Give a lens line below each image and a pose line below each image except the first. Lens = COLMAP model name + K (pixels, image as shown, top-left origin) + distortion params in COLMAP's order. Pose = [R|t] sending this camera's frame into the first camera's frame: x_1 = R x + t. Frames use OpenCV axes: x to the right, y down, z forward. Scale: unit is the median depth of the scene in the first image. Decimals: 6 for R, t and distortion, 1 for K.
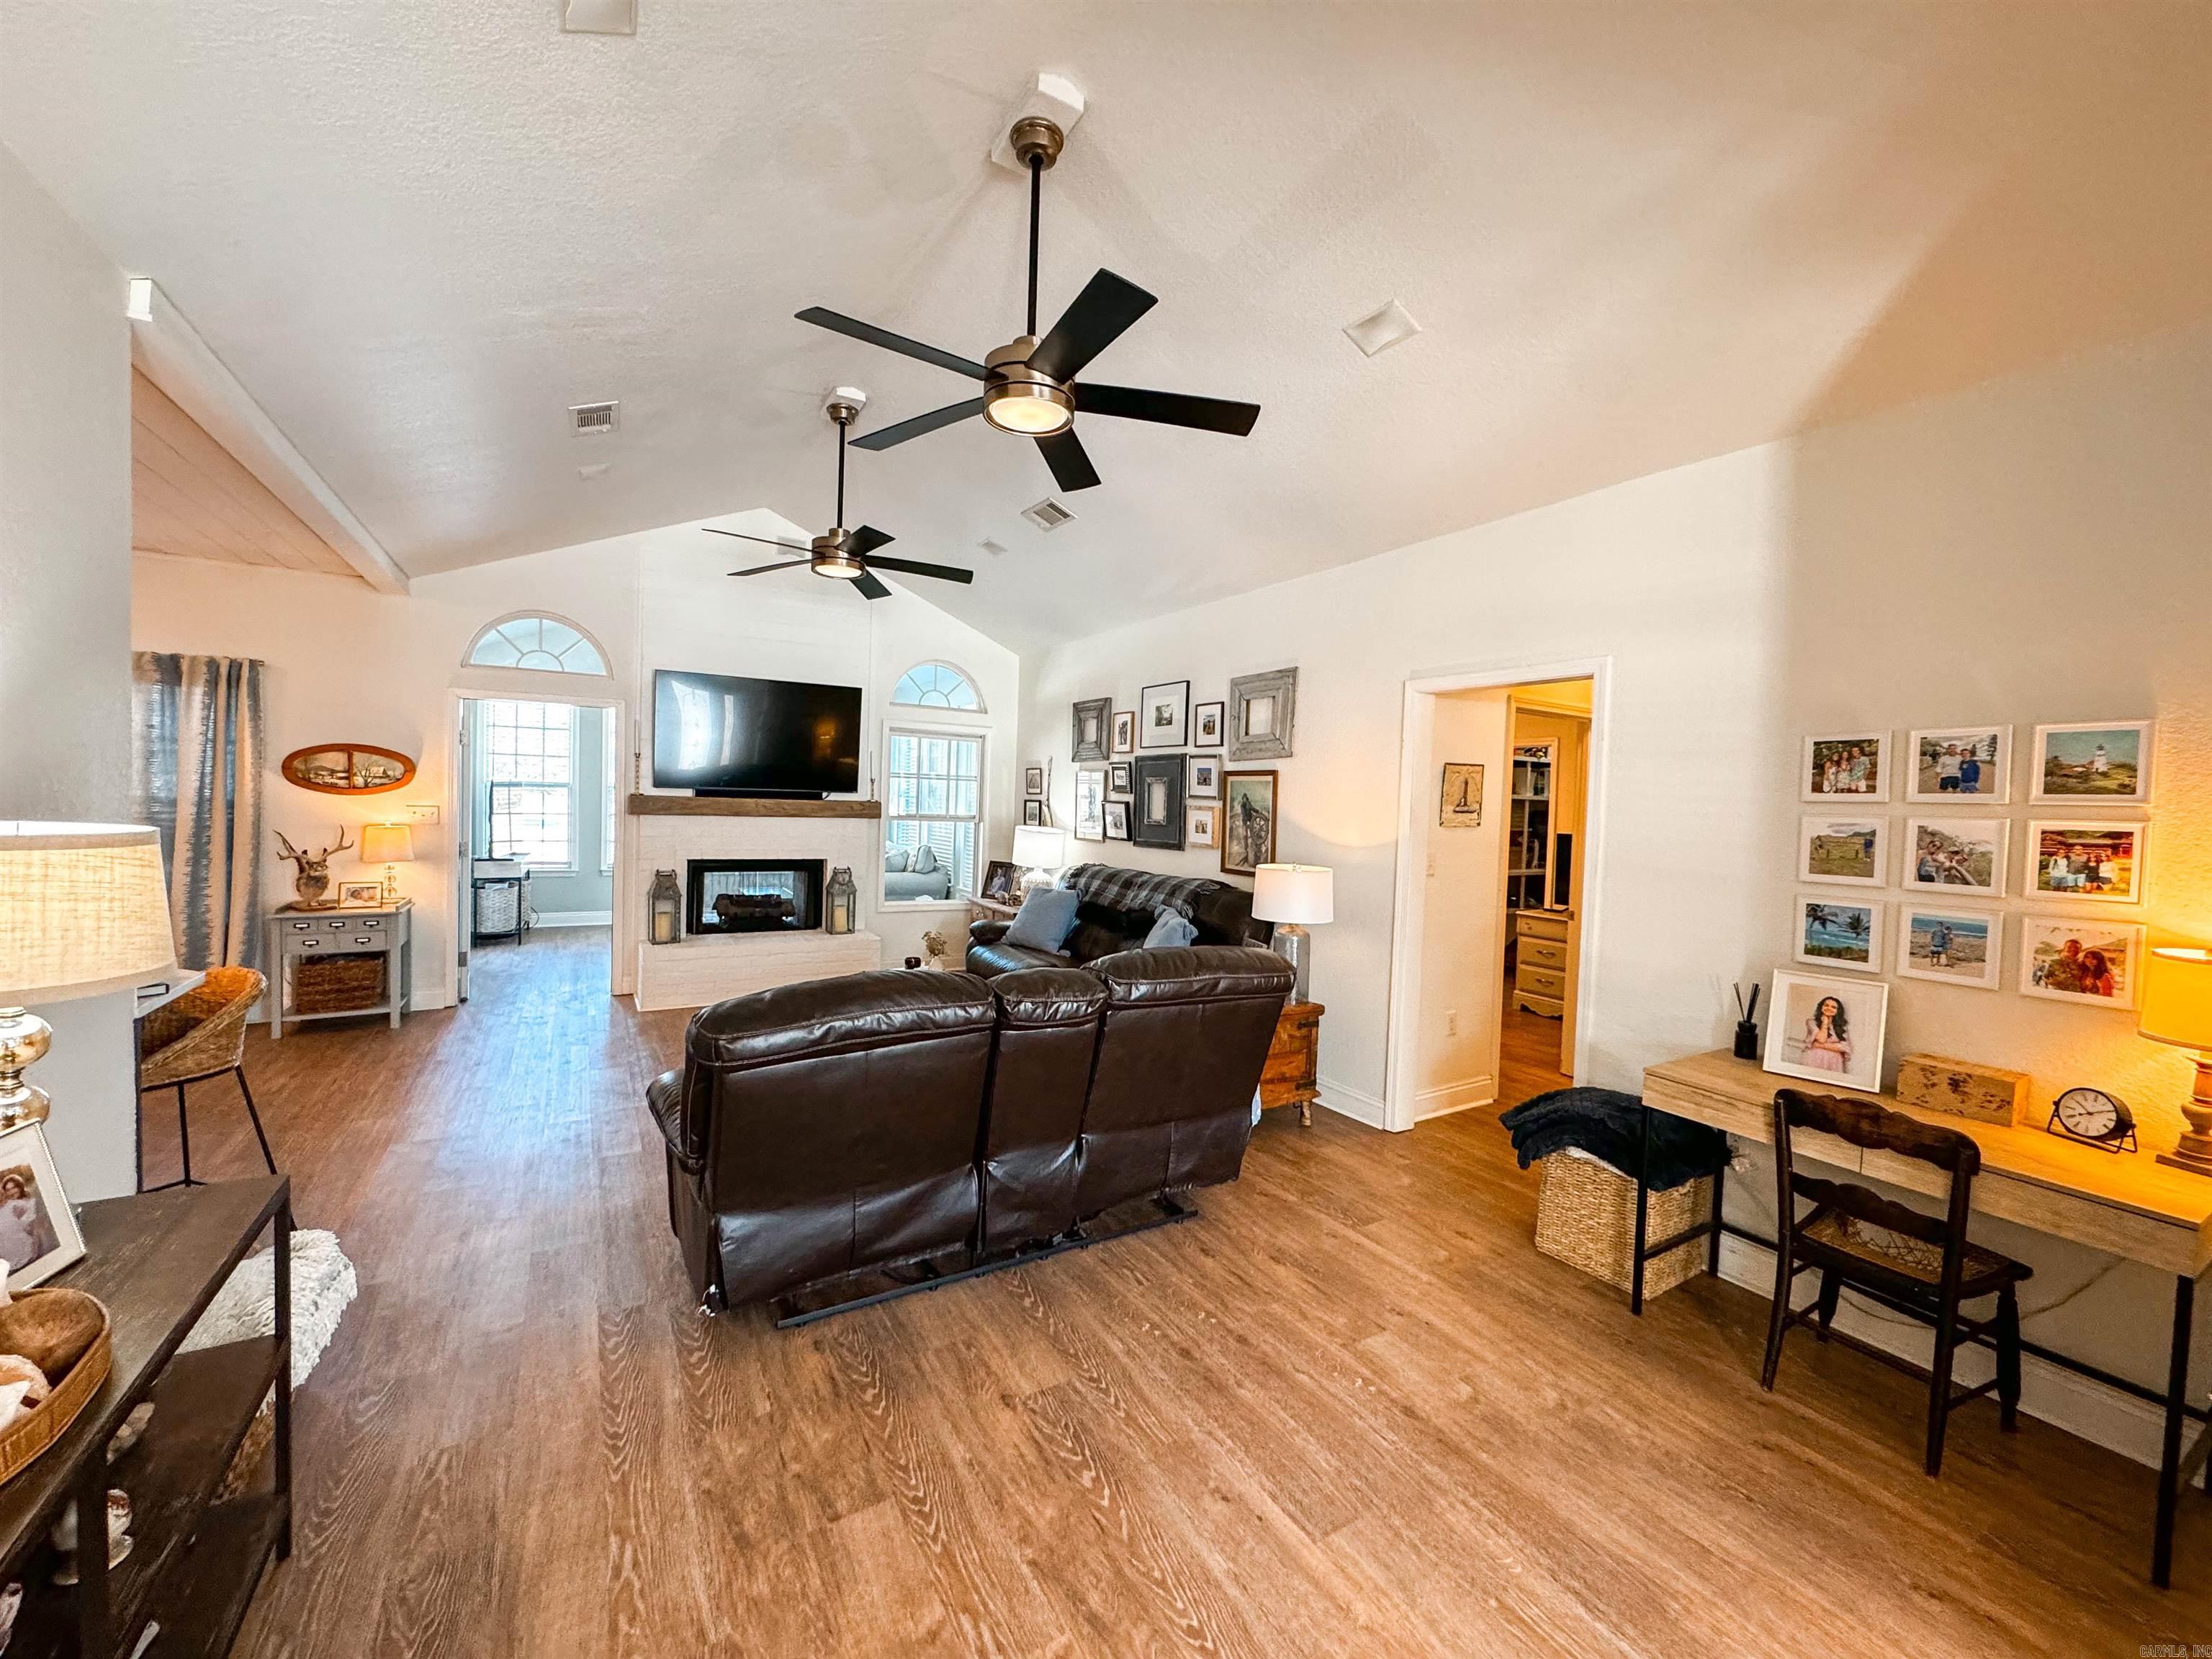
lens RADIAL K [[886.3, 0, 1102.0], [0, 886.3, 826.8], [0, 0, 1]] dist [-0.001563, -0.000058]
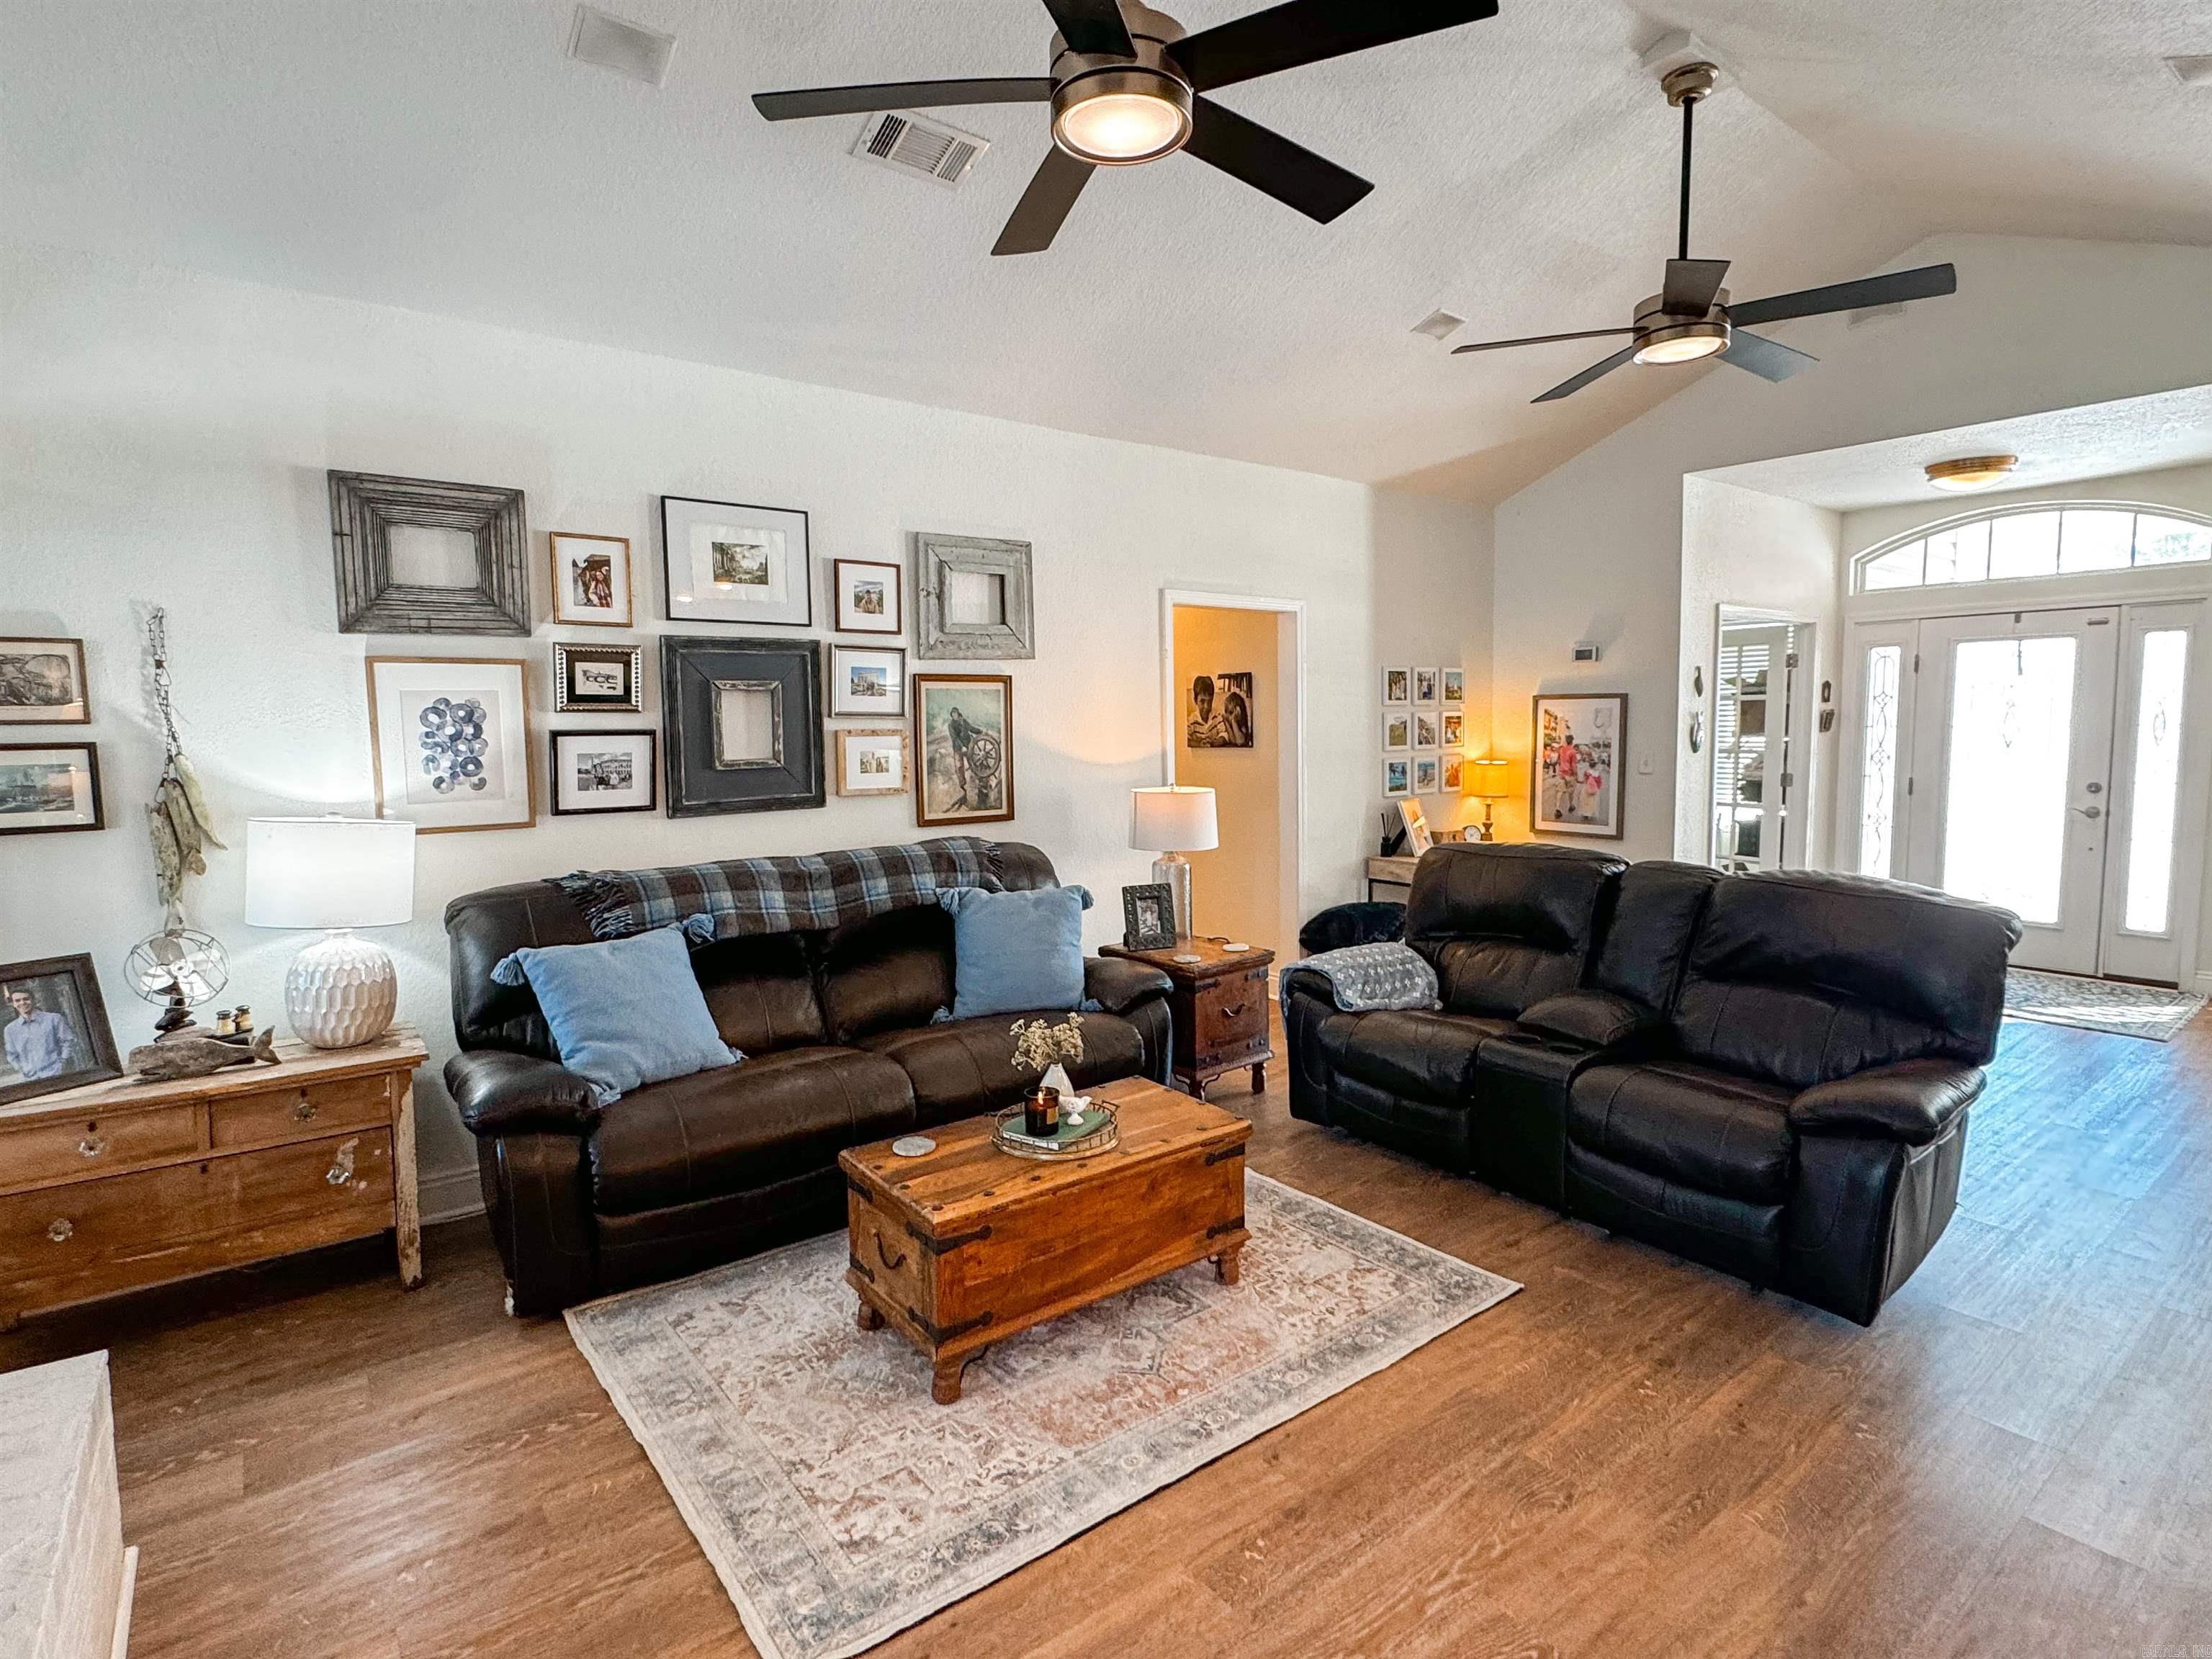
lens RADIAL K [[1101.4, 0, 1106.0], [0, 1101.4, 829.5], [0, 0, 1]] dist [0.000660, 0.000030]
pose [[-0.117904, -0.129576, 0.984535, -0.672397], [0.038220, 0.990123, 0.134889, -0.051219], [-0.992289, 0.053533, -0.111787, 0.921391]]
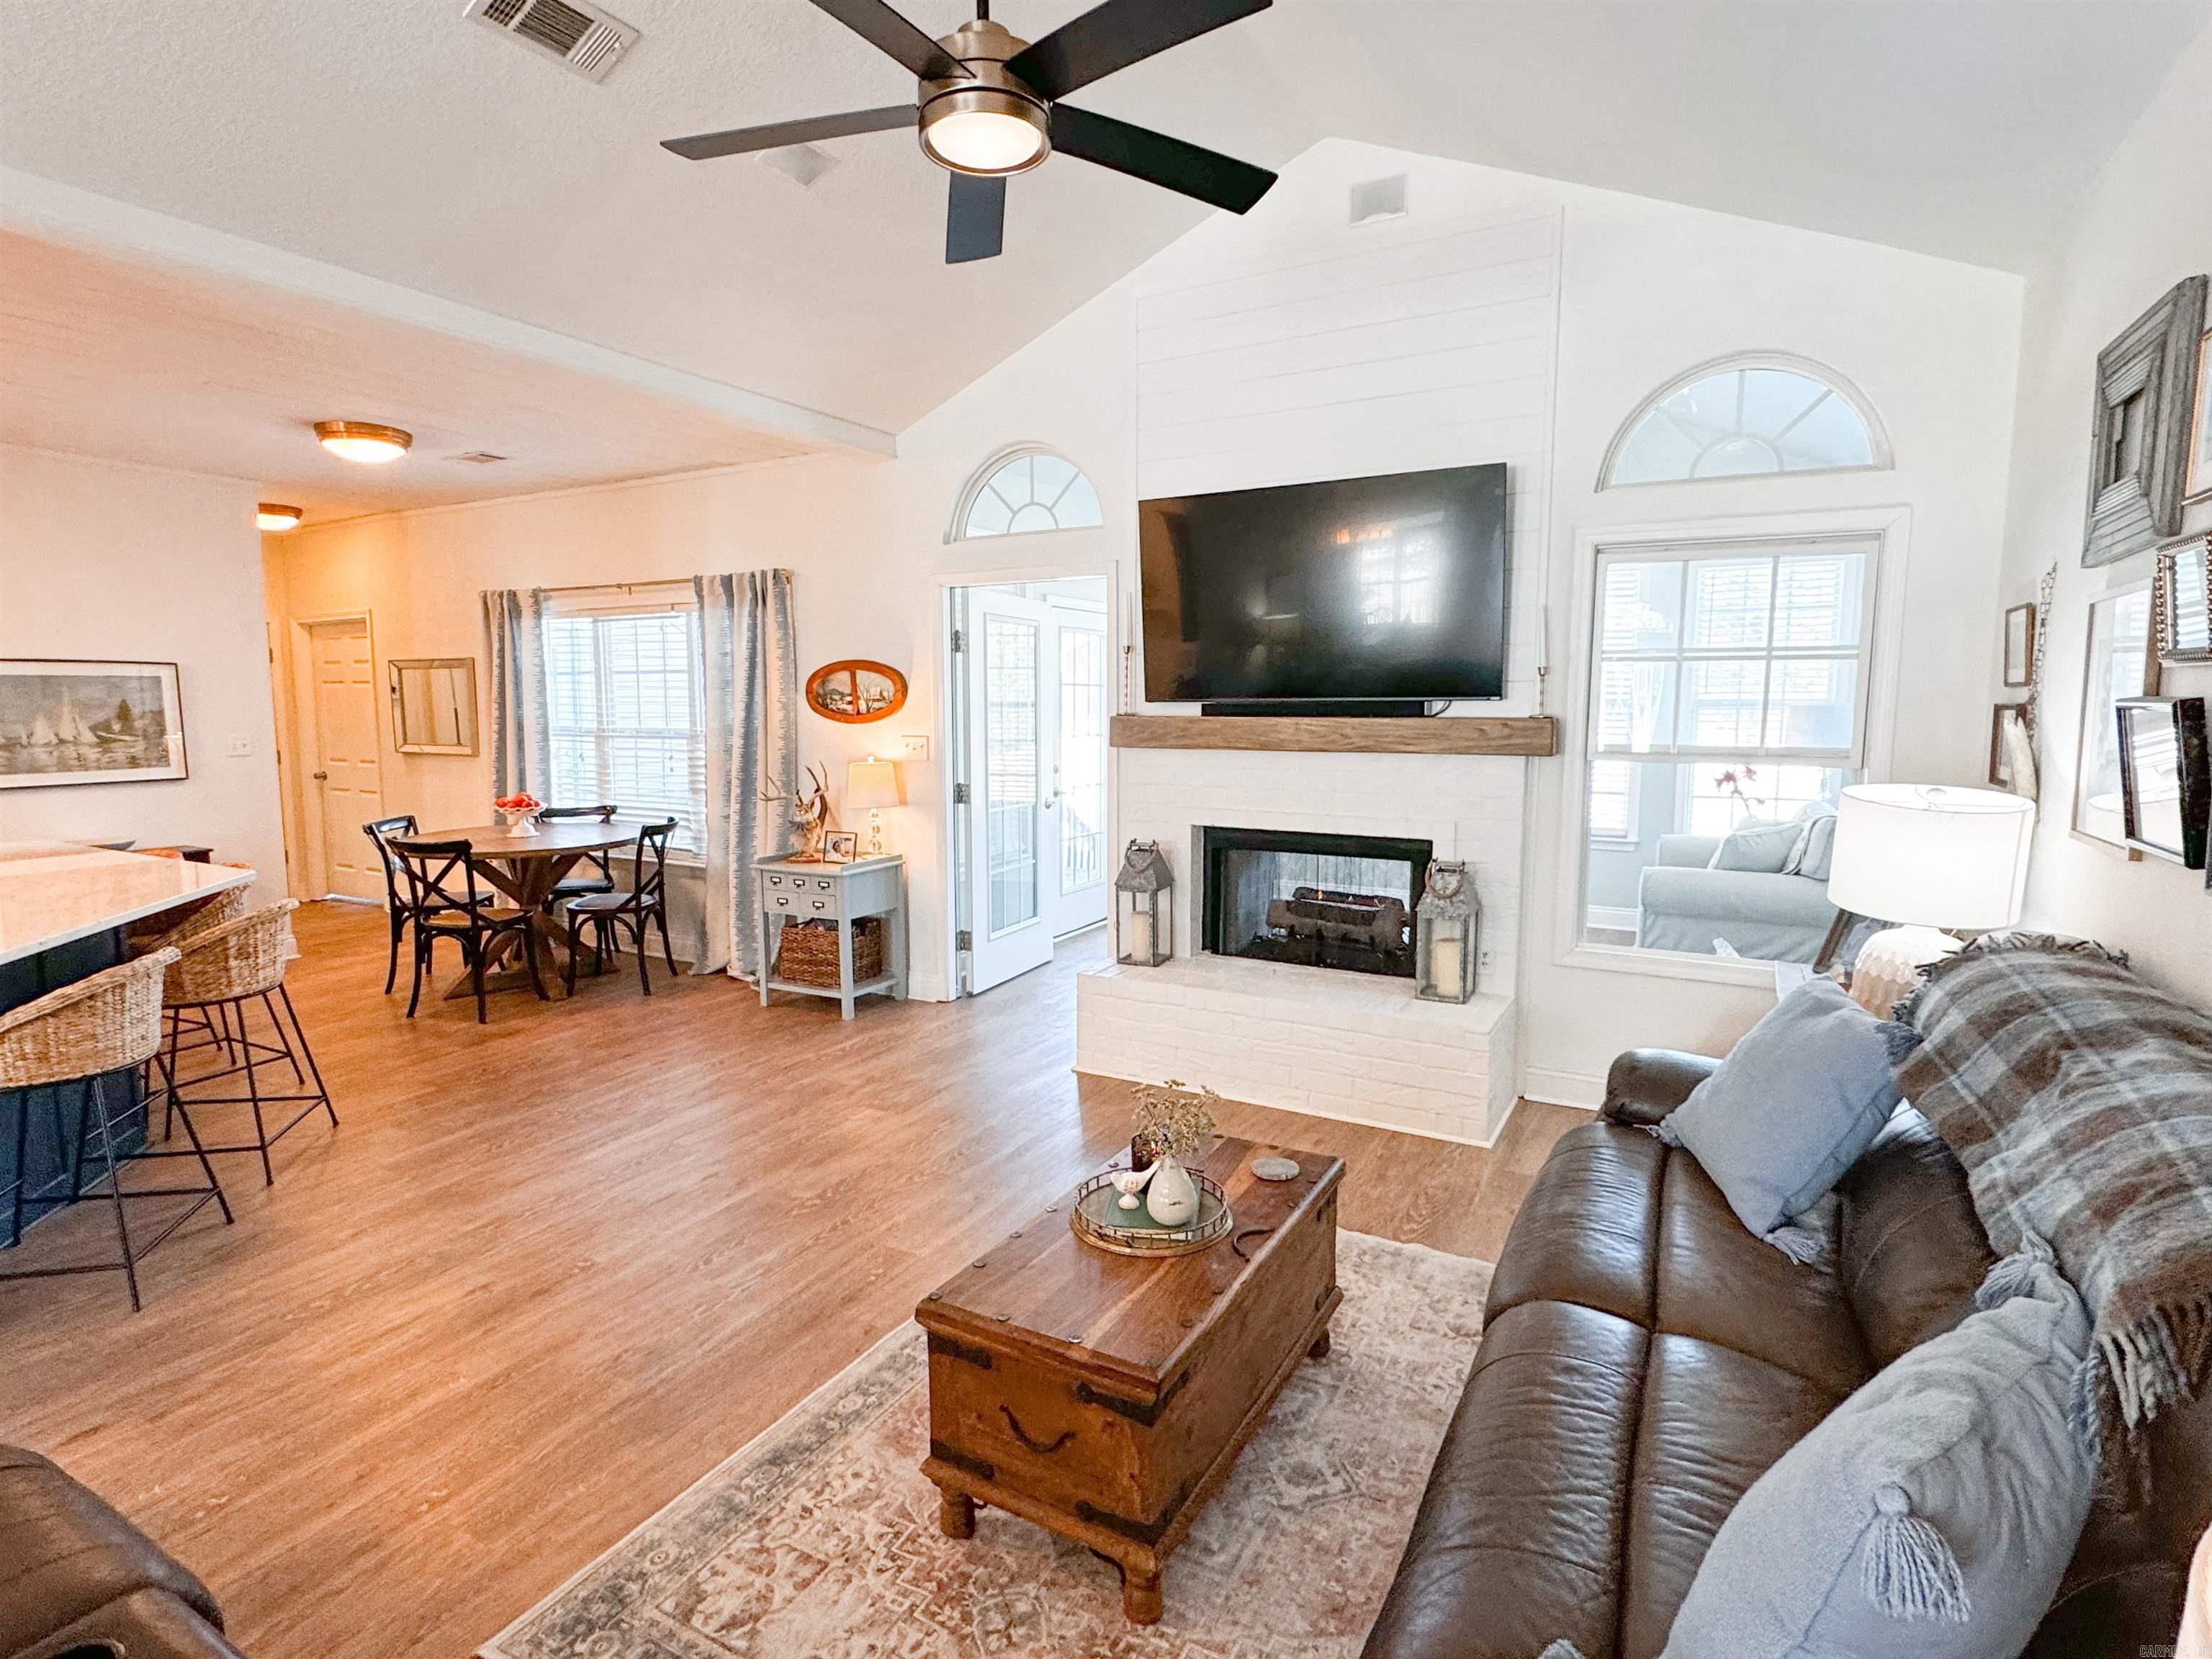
lens RADIAL K [[1101.4, 0, 1106.0], [0, 1101.4, 829.5], [0, 0, 1]] dist [0.000660, 0.000030]
pose [[0.507111, 0.069590, -0.859067, 0.147248], [-0.006279, 0.997007, 0.077058, -0.017893], [0.861858, -0.033683, 0.506030, 0.679118]]
